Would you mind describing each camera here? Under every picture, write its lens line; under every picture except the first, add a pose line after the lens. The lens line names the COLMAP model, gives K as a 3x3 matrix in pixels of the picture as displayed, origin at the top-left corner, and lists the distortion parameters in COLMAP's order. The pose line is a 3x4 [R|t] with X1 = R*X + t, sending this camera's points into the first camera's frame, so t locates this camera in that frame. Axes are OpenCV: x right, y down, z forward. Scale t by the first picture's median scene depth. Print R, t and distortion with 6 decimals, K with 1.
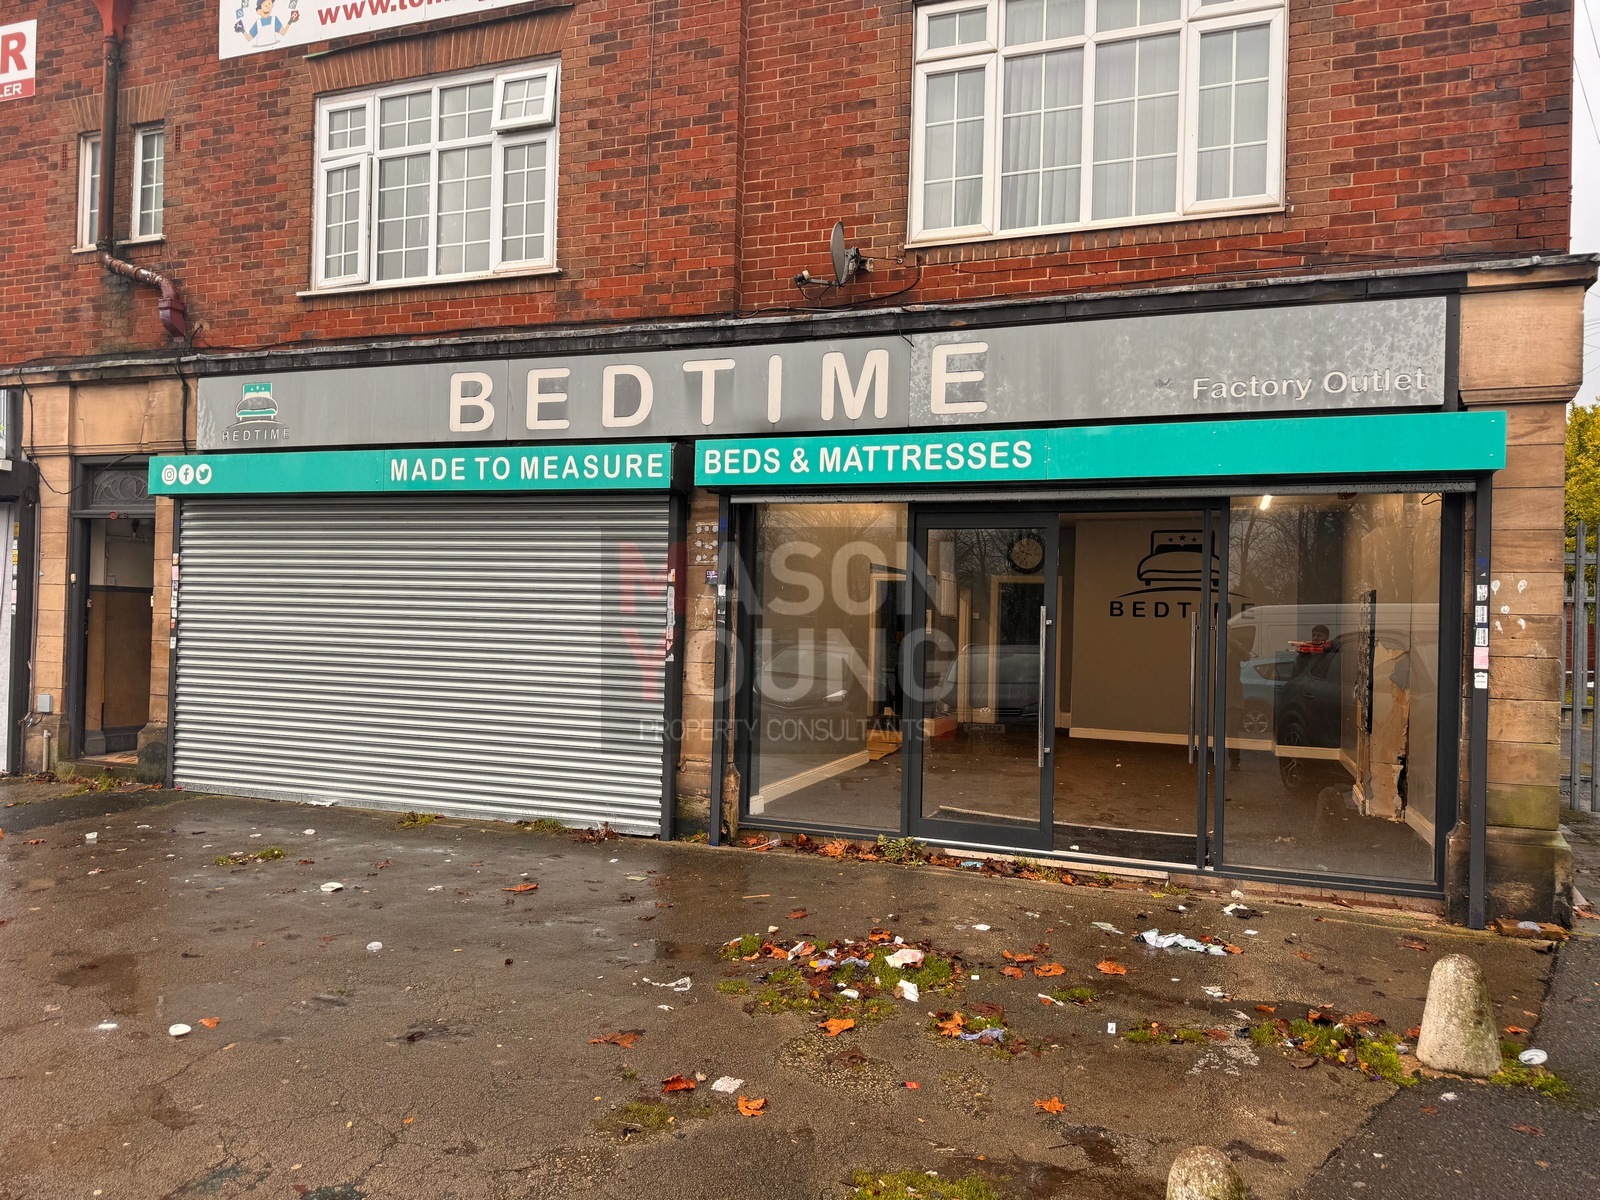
lens RADIAL K [[1118.1, 0, 792.9], [0, 1118.1, 605.1], [0, 0, 1]] dist [0.004298, -0.000459]
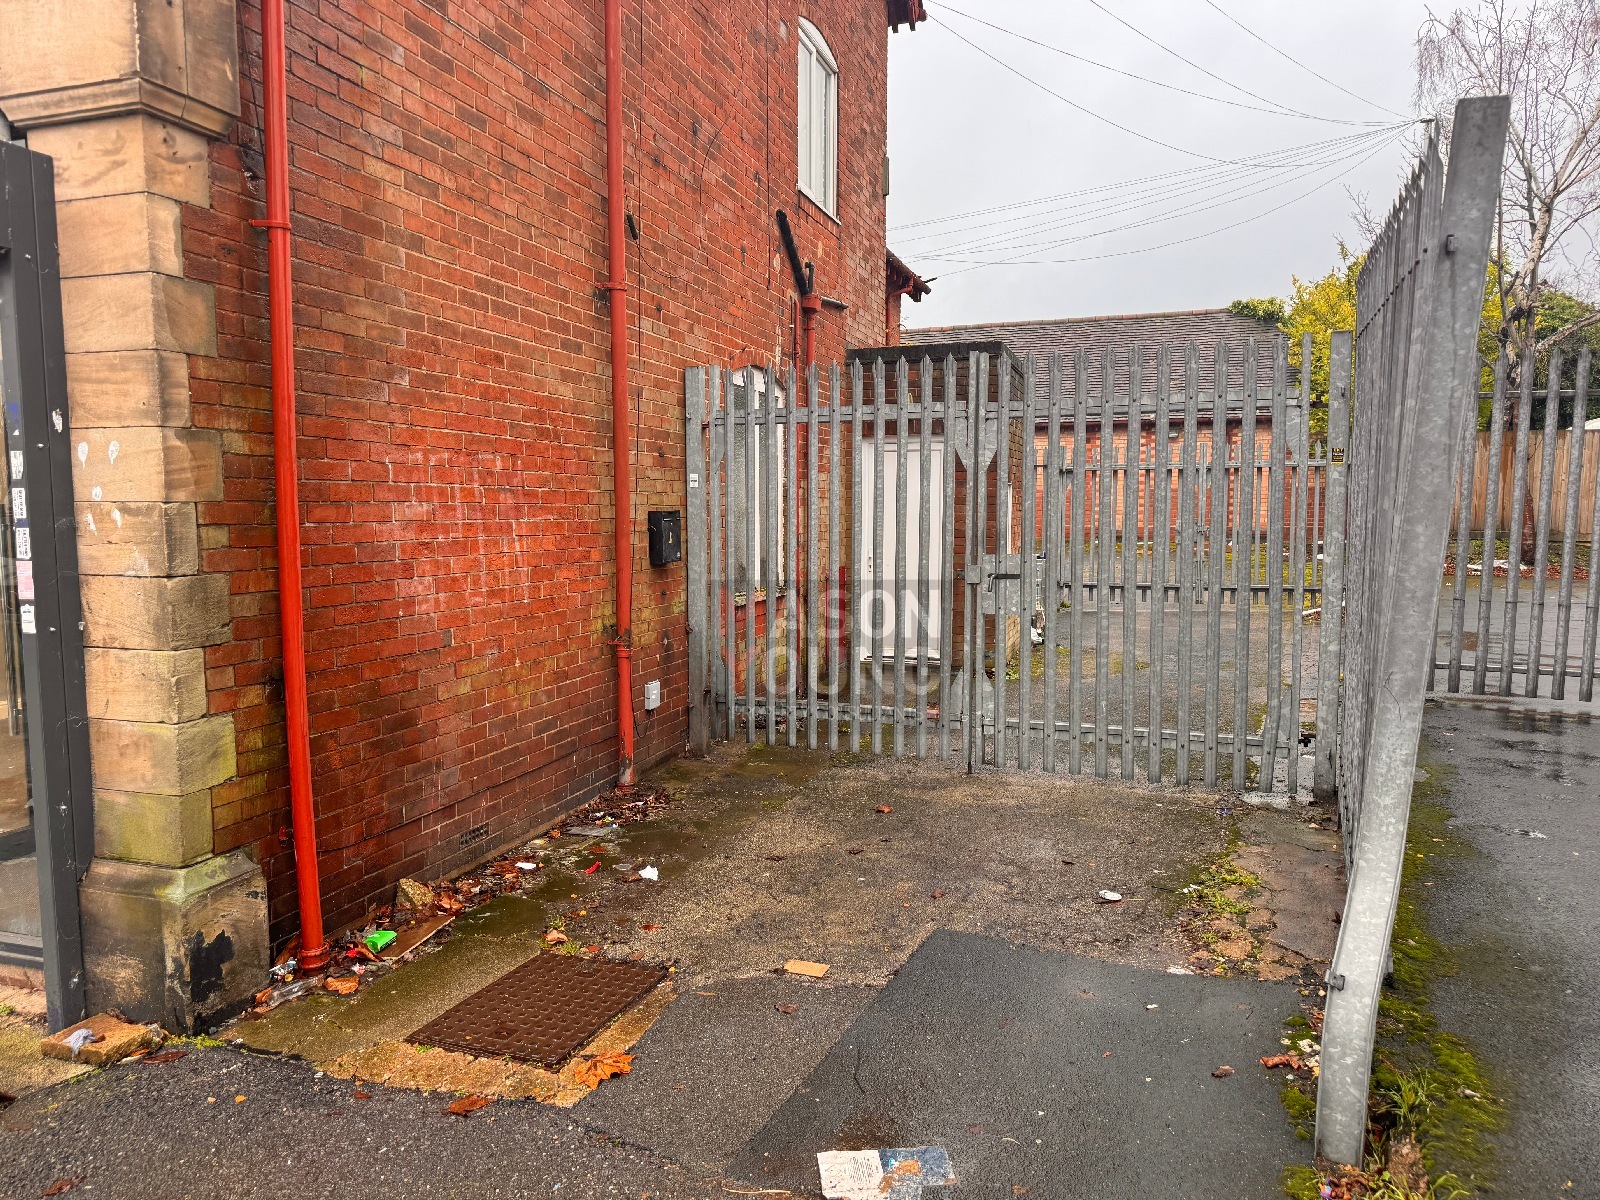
lens RADIAL K [[1118.1, 0, 801.2], [0, 1118.1, 604.1], [0, 0, 1]] dist [0.004298, -0.000459]
pose [[0.999233, -0.026365, 0.028955, 0.987342], [0.023306, 0.994581, 0.101323, 0.010765], [-0.031469, -0.100570, 0.994432, 0.414990]]
